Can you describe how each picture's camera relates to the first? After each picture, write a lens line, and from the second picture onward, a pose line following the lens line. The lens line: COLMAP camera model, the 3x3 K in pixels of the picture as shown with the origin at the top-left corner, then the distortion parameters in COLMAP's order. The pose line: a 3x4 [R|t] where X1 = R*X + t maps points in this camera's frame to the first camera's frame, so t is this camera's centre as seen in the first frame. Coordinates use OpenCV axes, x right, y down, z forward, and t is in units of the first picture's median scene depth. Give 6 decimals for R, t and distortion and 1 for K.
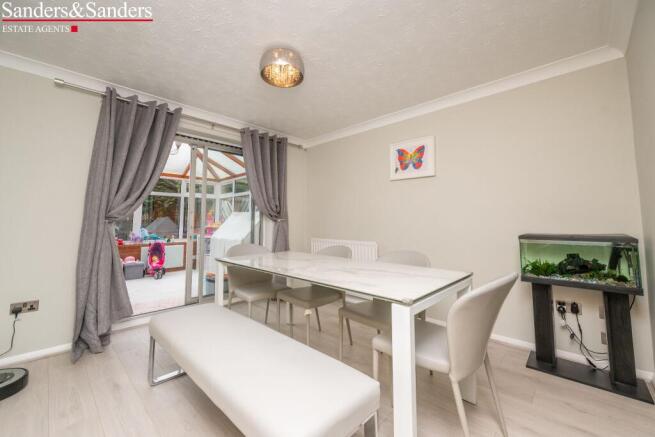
lens RADIAL K [[268.0, 0, 326.0], [0, 268.0, 193.6], [0, 0, 1]] dist [0.000194, 0.000056]
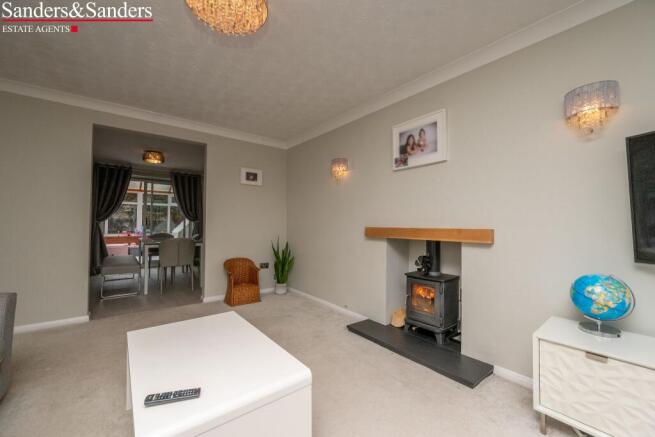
lens RADIAL K [[268.0, 0, 326.8], [0, 268.0, 216.7], [0, 0, 1]] dist [0.000194, 0.000056]
pose [[0.991675, 0.000671, -0.128763, 1.110269], [0.009840, 0.996668, 0.080973, -0.084661], [0.128389, -0.081566, 0.988364, -0.792438]]
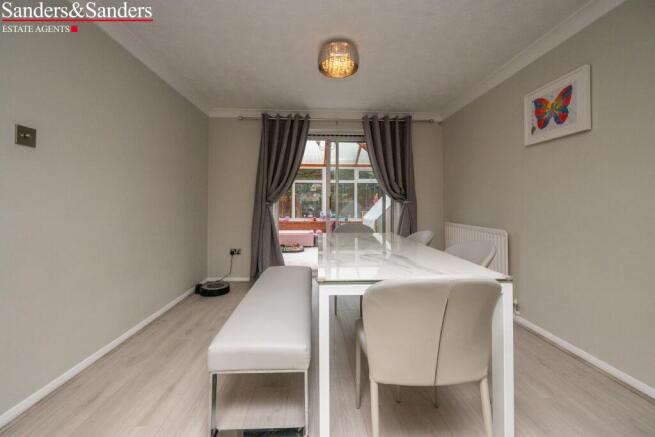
lens RADIAL K [[268.0, 0, 325.7], [0, 268.0, 201.1], [0, 0, 1]] dist [0.000194, 0.000056]
pose [[0.728804, -0.009850, -0.684652, 0.350303], [0.072801, 0.995344, 0.063177, 0.013451], [0.680842, -0.095887, 0.726127, 0.097809]]
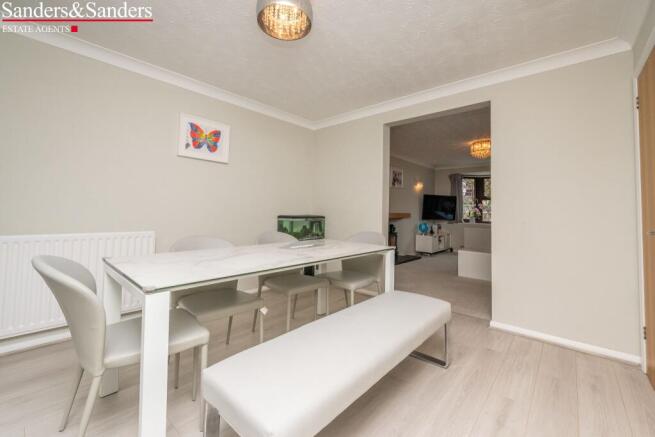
lens RADIAL K [[268.0, 0, 324.1], [0, 268.0, 200.0], [0, 0, 1]] dist [0.000194, 0.000056]
pose [[-0.028335, 0.041312, 0.998744, -0.613998], [-0.123949, 0.991289, -0.044520, 0.071182], [-0.991884, -0.125055, -0.022968, 0.562372]]
